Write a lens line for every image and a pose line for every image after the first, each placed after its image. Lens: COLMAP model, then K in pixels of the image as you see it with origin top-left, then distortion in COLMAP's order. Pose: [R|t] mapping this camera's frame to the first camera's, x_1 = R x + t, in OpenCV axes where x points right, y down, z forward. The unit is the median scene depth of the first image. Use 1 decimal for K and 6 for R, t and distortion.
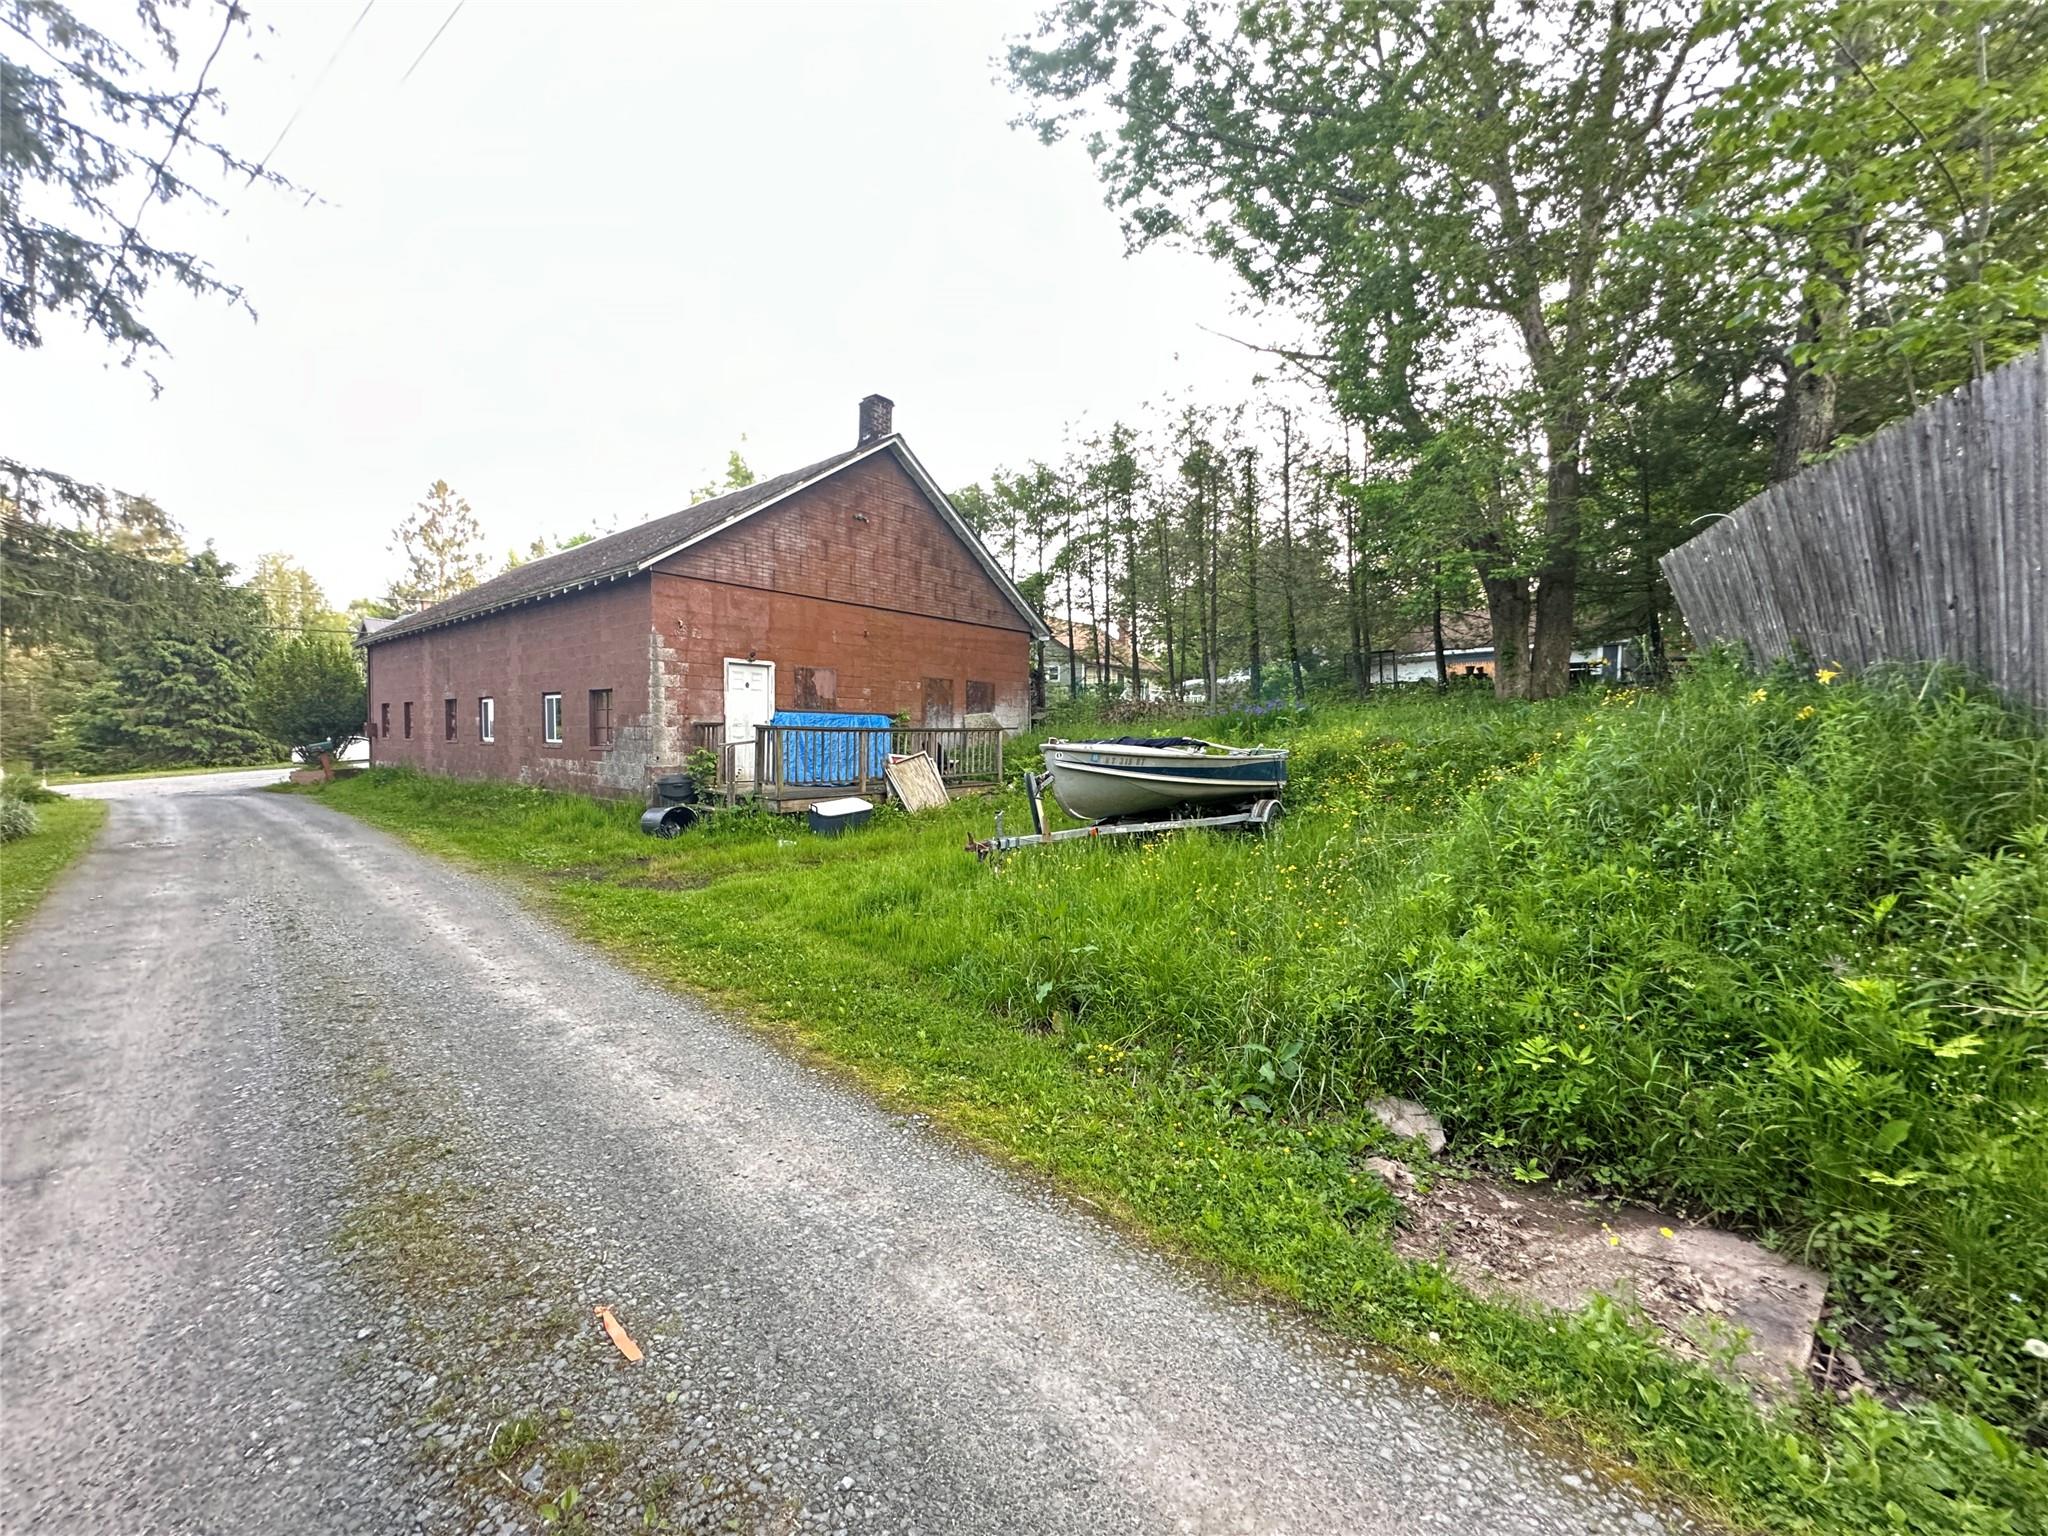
lens RADIAL K [[816.6, 0, 1027.5], [0, 816.6, 760.9], [0, 0, 1]] dist [-0.005463, 0.001211]
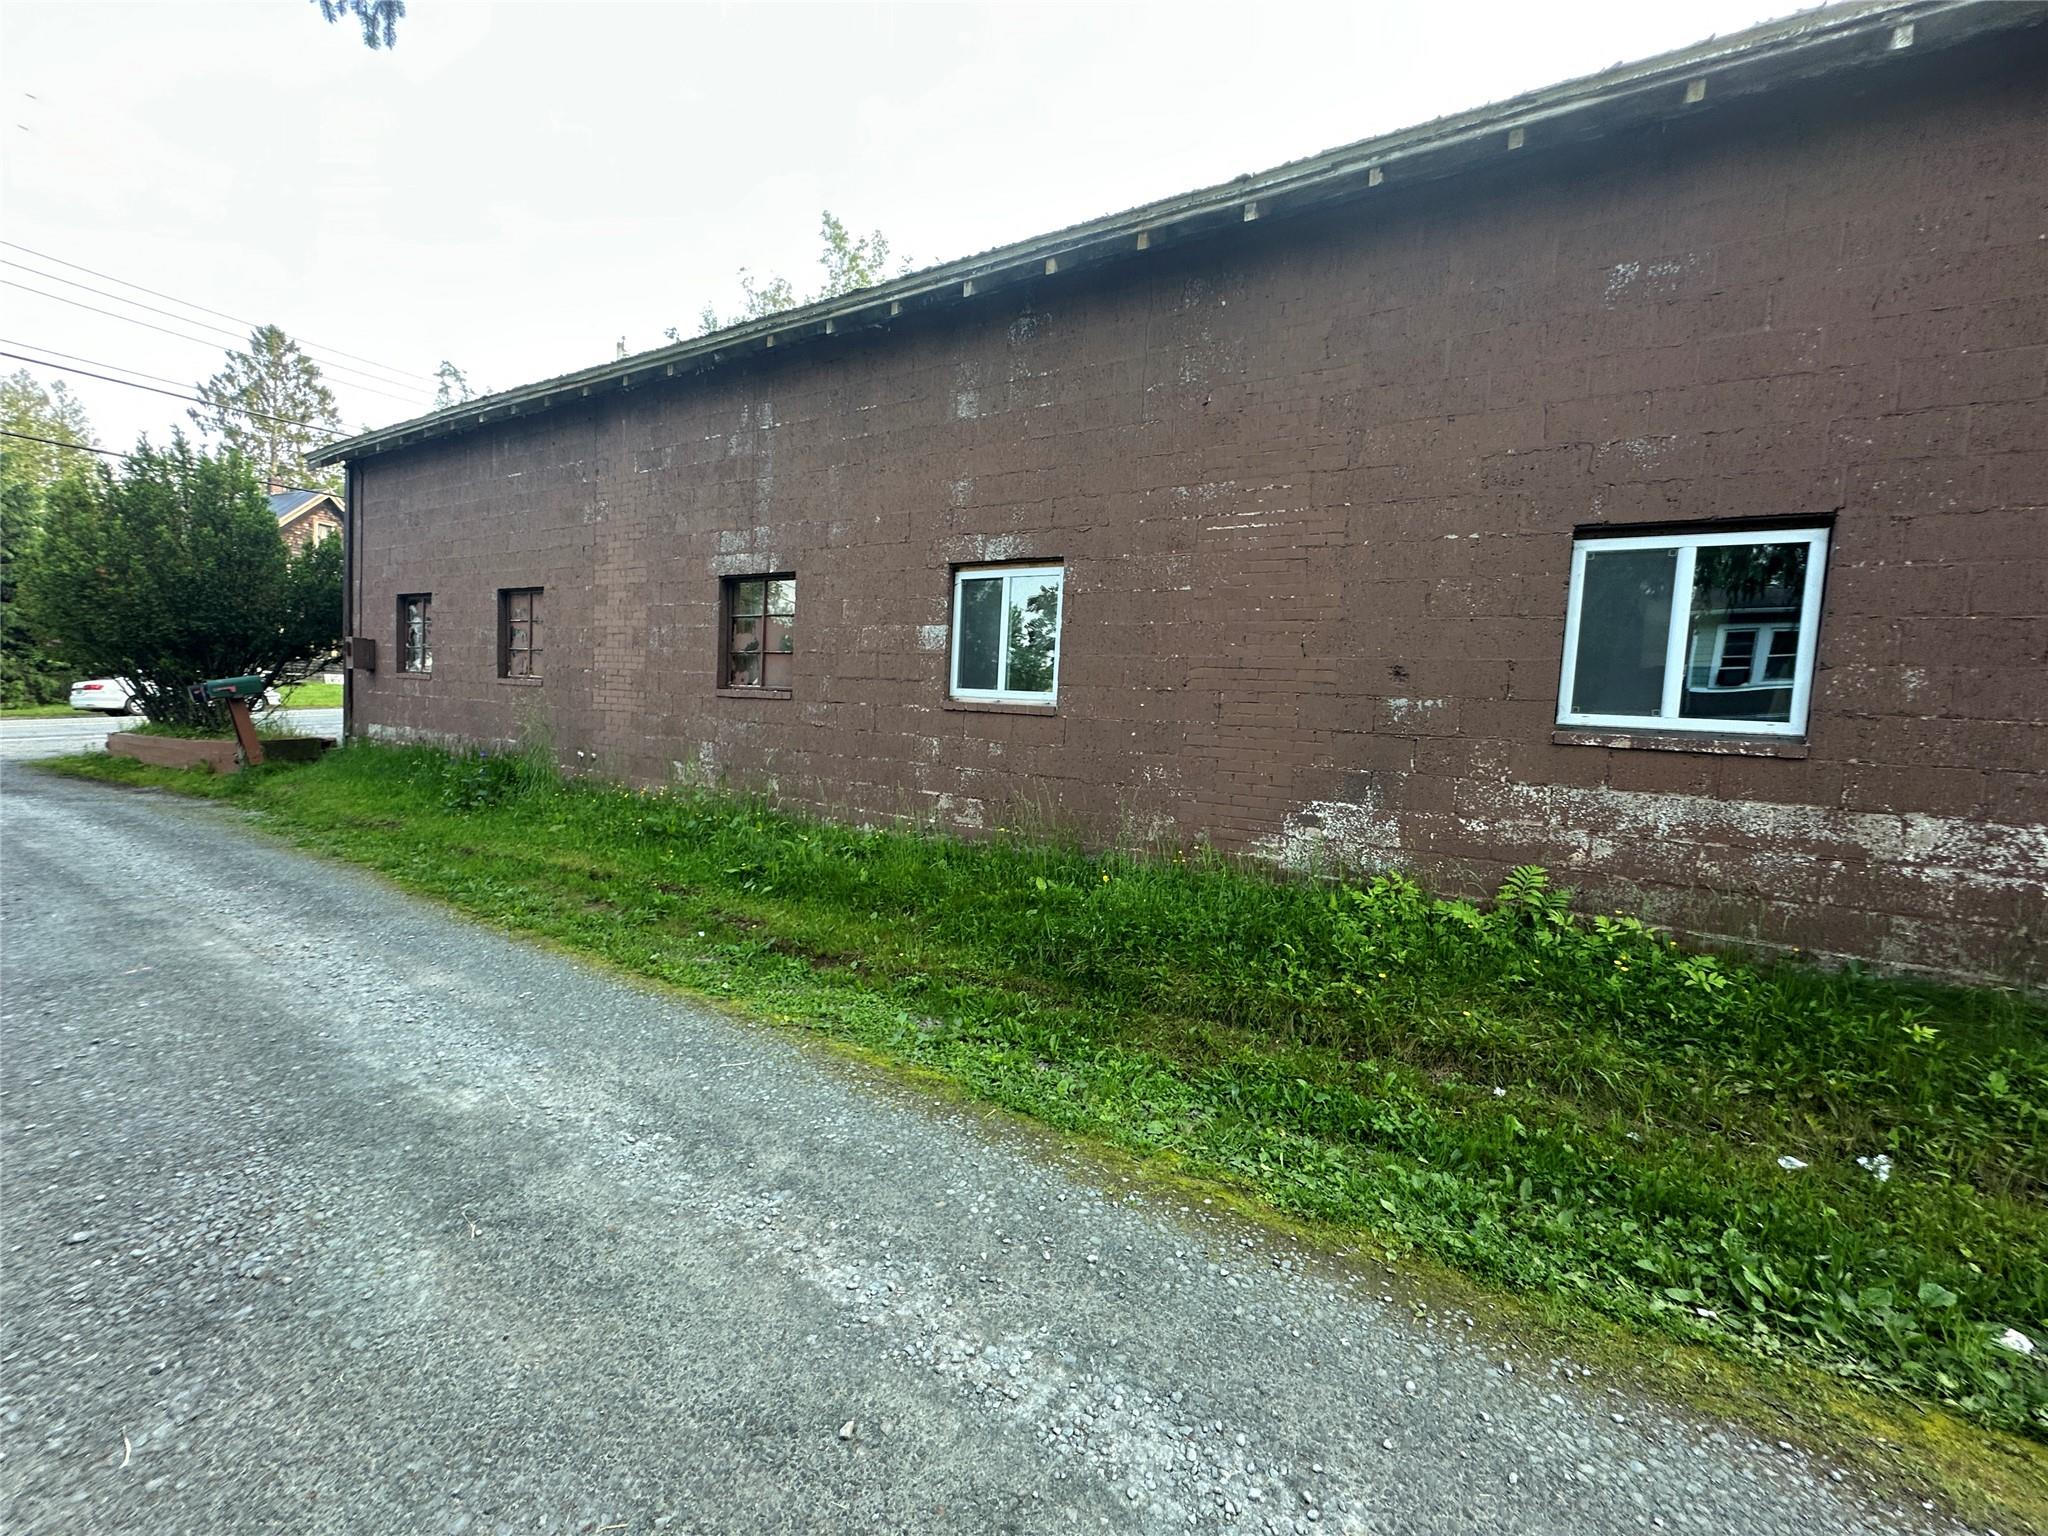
lens RADIAL K [[816.6, 0, 1017.8], [0, 816.6, 774.5], [0, 0, 1]] dist [-0.005463, 0.001211]
pose [[0.986651, 0.040520, 0.157726, -0.770134], [-0.047053, 0.998173, 0.037909, -0.009531], [-0.155902, -0.044825, 0.986755, 0.750387]]
